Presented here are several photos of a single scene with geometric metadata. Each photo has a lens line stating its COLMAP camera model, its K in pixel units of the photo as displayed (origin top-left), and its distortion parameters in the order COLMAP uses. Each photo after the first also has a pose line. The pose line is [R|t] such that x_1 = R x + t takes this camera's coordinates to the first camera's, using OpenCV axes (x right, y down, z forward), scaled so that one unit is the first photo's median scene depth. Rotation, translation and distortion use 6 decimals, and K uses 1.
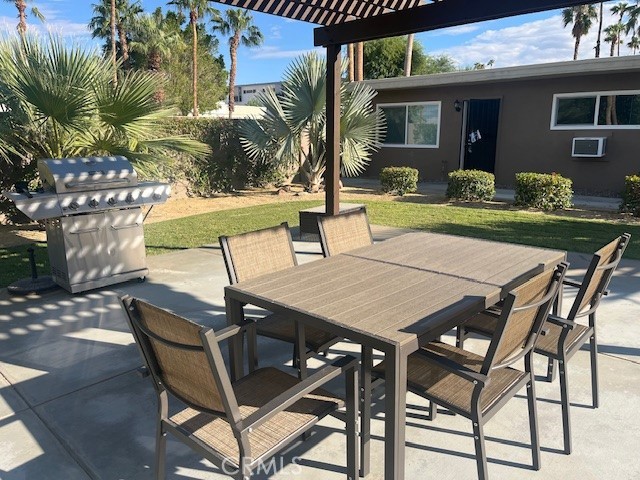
lens RADIAL K [[466.0, 0, 320.0], [0, 466.0, 240.0], [0, 0, 1]] dist [-0.002507, -0.060149]
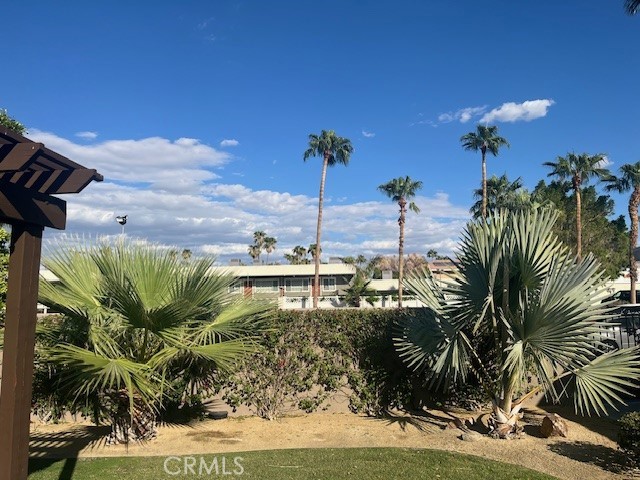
lens RADIAL K [[466.0, 0, 320.0], [0, 466.0, 240.0], [0, 0, 1]] dist [-0.002507, -0.060149]
pose [[0.627788, -0.126412, -0.768051, 0.092771], [-0.154123, 0.947001, -0.281842, -0.040349], [0.762973, 0.295311, 0.575033, 0.128594]]
